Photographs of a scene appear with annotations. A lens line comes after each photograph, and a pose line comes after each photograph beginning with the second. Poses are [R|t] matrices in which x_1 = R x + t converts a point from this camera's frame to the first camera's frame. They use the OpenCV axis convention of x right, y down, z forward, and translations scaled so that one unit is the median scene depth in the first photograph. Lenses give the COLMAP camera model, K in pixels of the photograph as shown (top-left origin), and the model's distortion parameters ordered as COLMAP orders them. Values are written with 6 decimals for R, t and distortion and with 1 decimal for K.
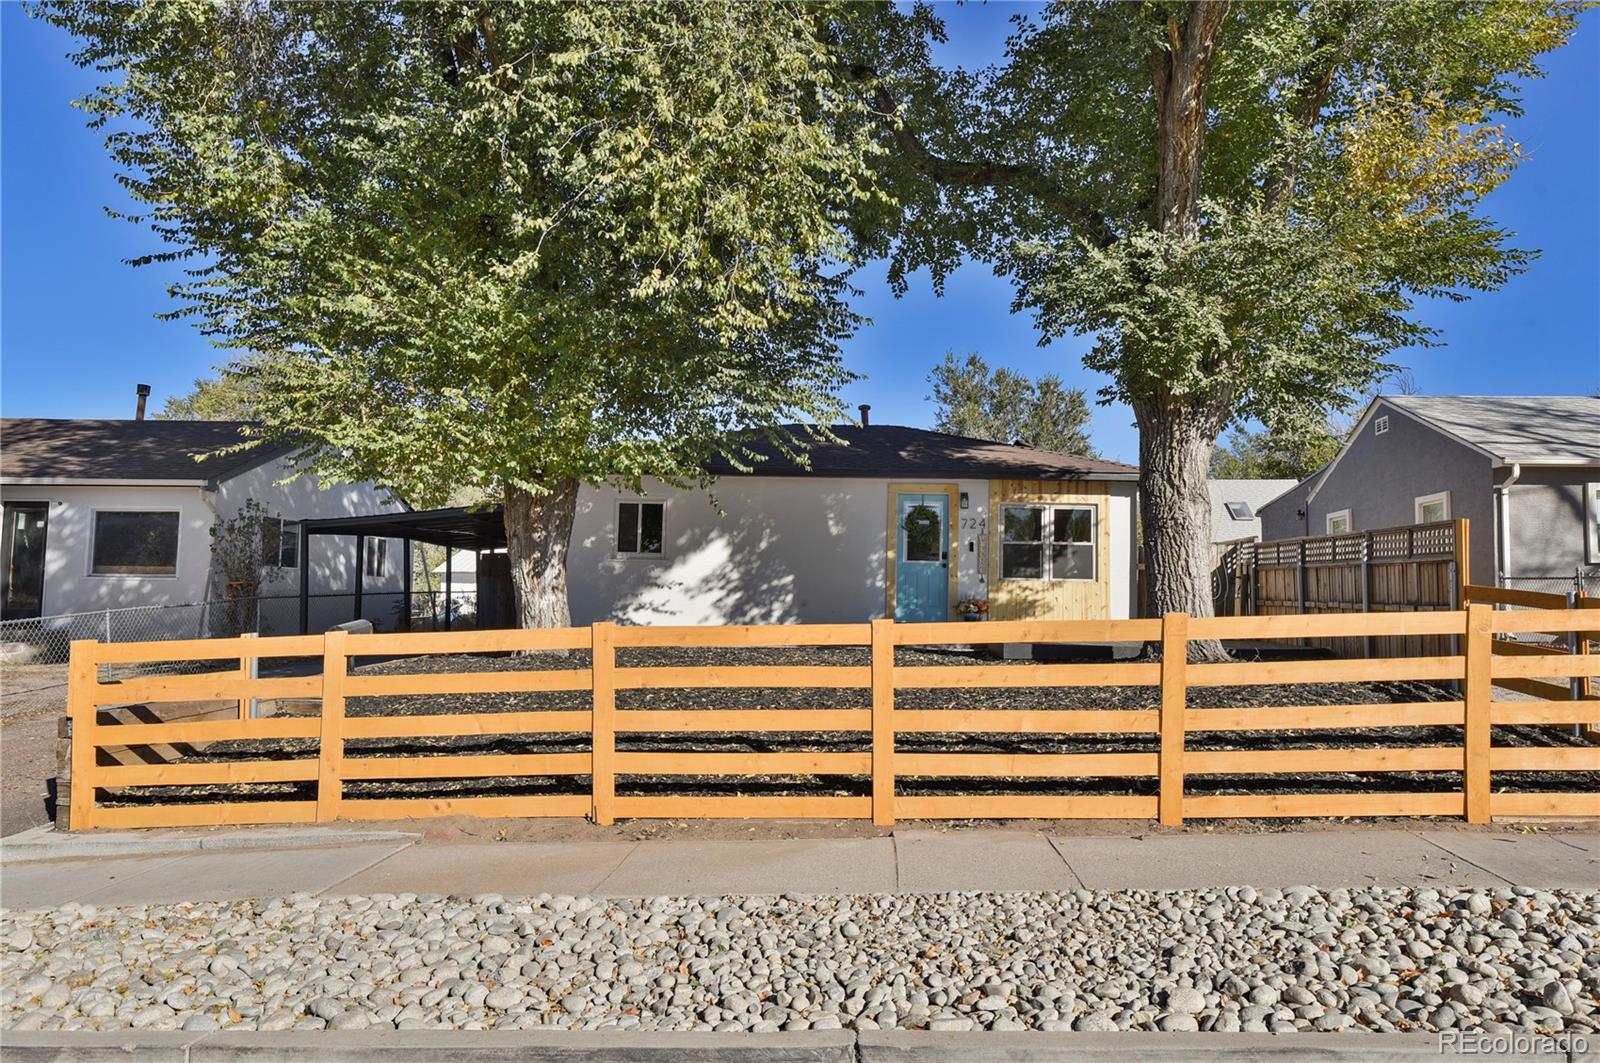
lens RADIAL K [[1114.6, 0, 814.9], [0, 1114.6, 521.4], [0, 0, 1]] dist [0.001871, -0.002201]
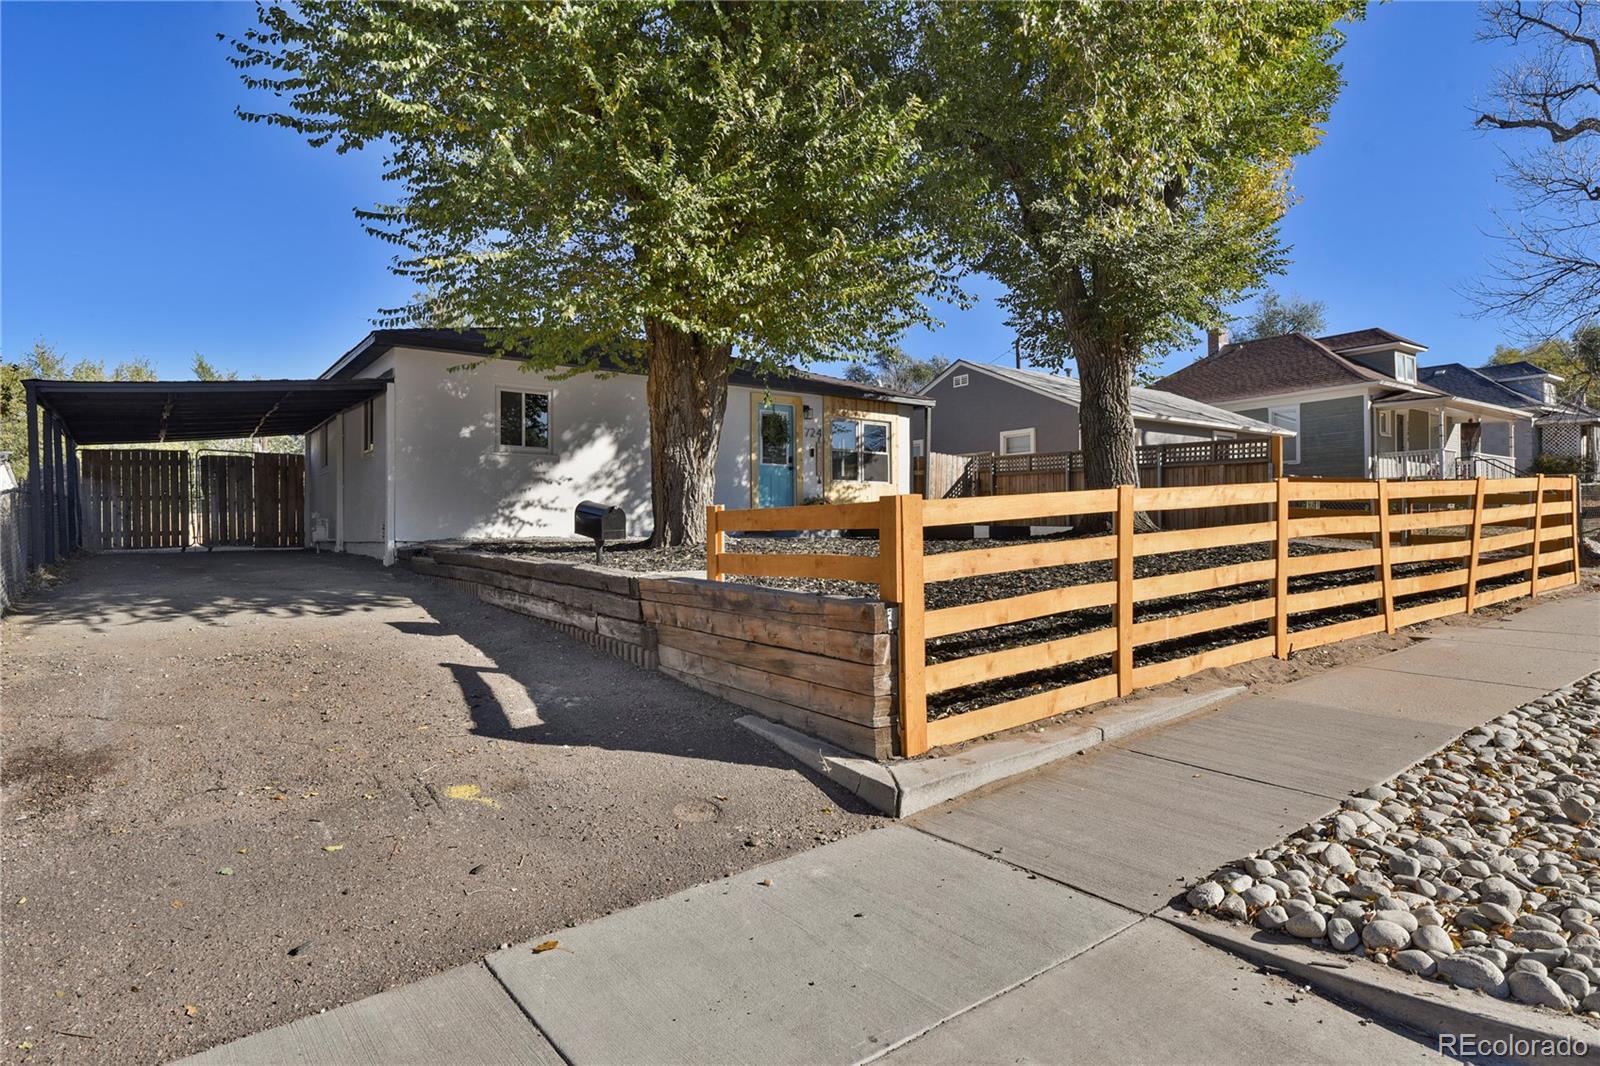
lens RADIAL K [[920.8, 0, 809.3], [0, 920.8, 537.6], [0, 0, 1]] dist [0.007716, 0.000249]
pose [[0.752509, -0.023761, 0.658154, -0.495682], [-0.030736, 0.996993, 0.071137, 0.043059], [-0.657865, -0.073760, 0.749515, 0.274604]]
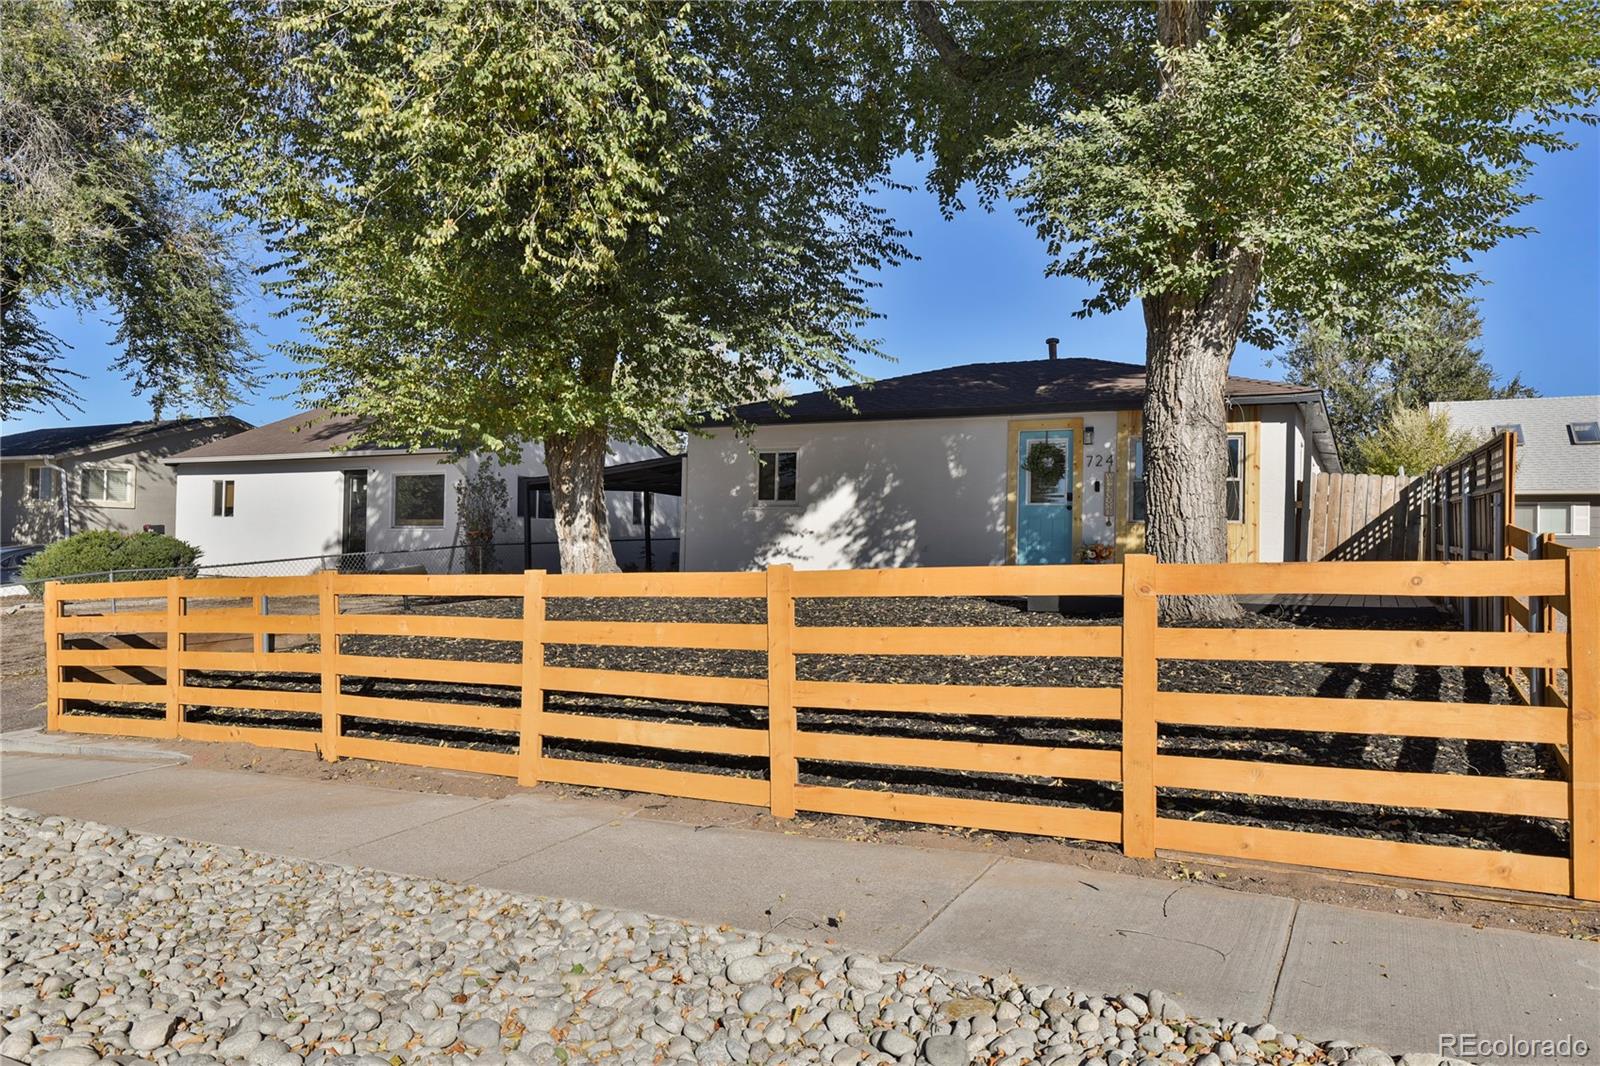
lens RADIAL K [[1056.0, 0, 807.6], [0, 1056.0, 520.8], [0, 0, 1]] dist [-0.005505, -0.000290]
pose [[0.911707, -0.012631, -0.410647, 0.277393], [0.032740, 0.998582, 0.041974, 0.006999], [0.409535, -0.051713, 0.910828, 0.121899]]
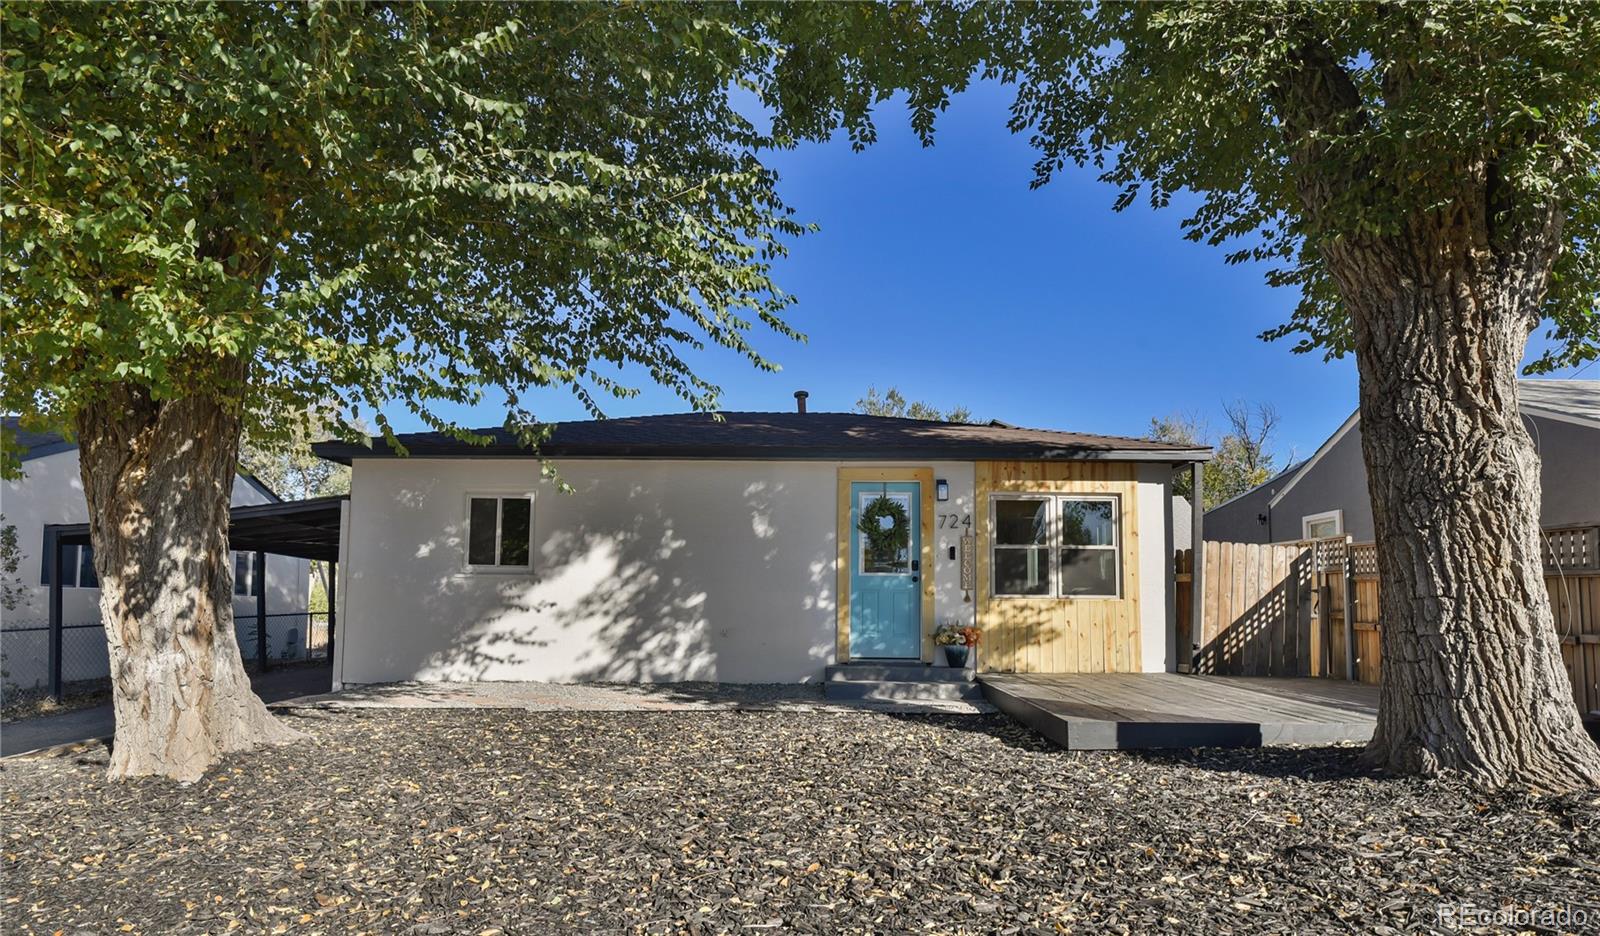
lens RADIAL K [[822.1, 0, 788.8], [0, 822.1, 553.5], [0, 0, 1]] dist [-0.027808, 0.000199]
pose [[0.999095, -0.007560, 0.041850, 0.012885], [0.007004, 0.999885, 0.013421, 0.015601], [-0.041947, -0.013116, 0.999034, 0.467919]]
